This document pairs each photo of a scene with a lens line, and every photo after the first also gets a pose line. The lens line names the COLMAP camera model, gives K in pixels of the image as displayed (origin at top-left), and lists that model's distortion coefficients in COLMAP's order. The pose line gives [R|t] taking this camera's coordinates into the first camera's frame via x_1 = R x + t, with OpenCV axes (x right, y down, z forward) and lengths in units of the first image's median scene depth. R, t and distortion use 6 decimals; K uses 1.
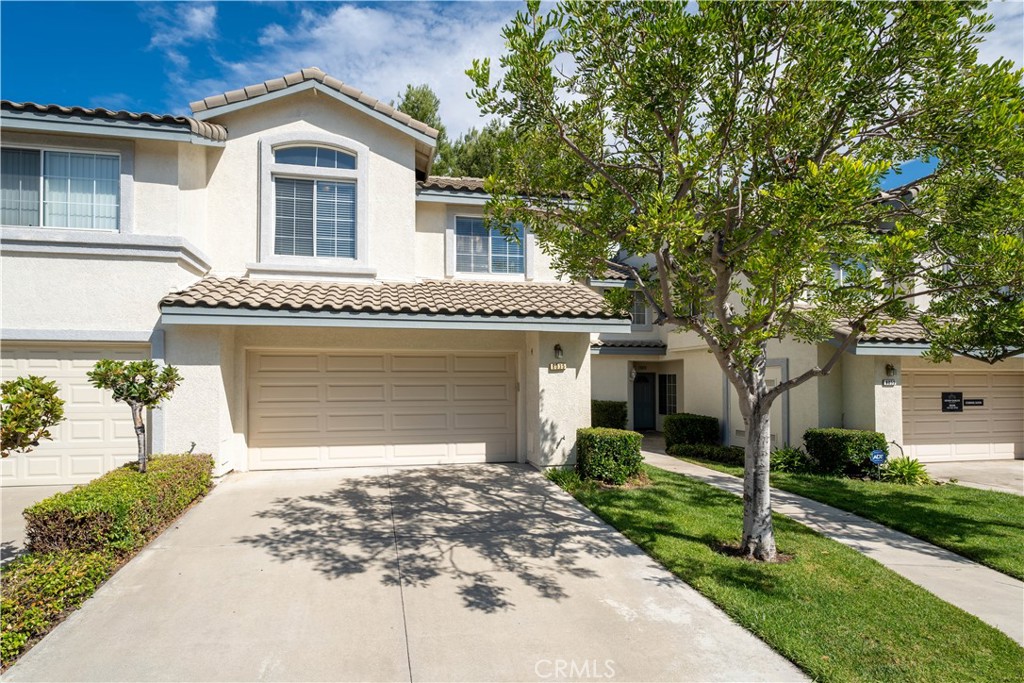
lens RADIAL K [[491.2, 0, 498.0], [0, 491.2, 375.6], [0, 0, 1]] dist [-0.004540, 0.001274]
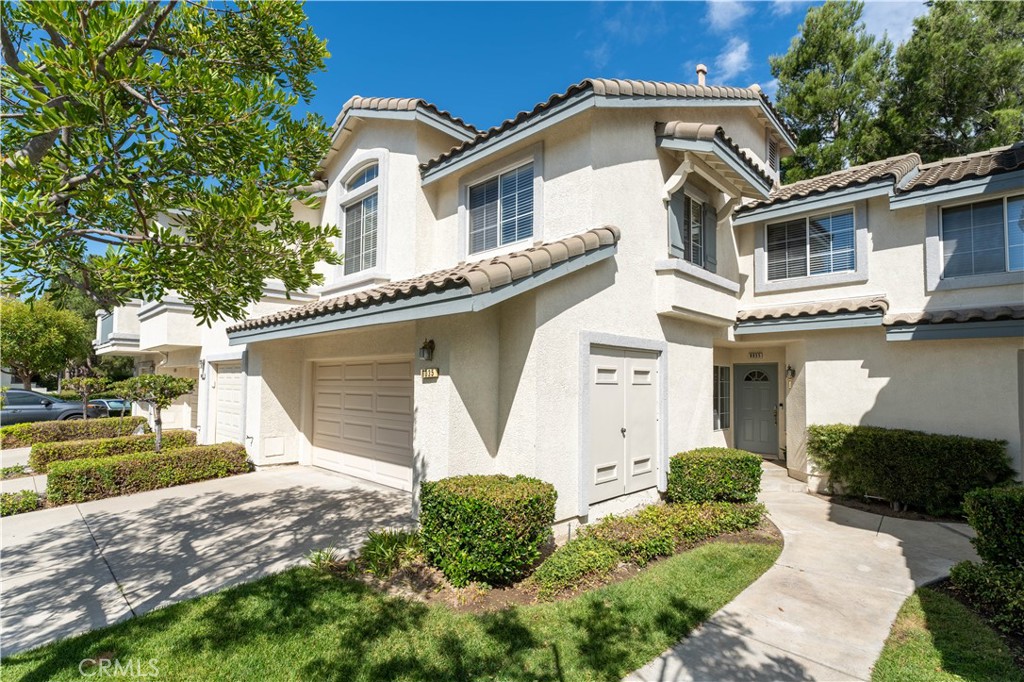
lens RADIAL K [[491.2, 0, 507.2], [0, 491.2, 368.1], [0, 0, 1]] dist [-0.004540, 0.001274]
pose [[0.569976, -0.020471, -0.821407, 0.910916], [0.003380, 0.999740, -0.022570, -0.013339], [0.821655, 0.010088, 0.569896, 0.894055]]
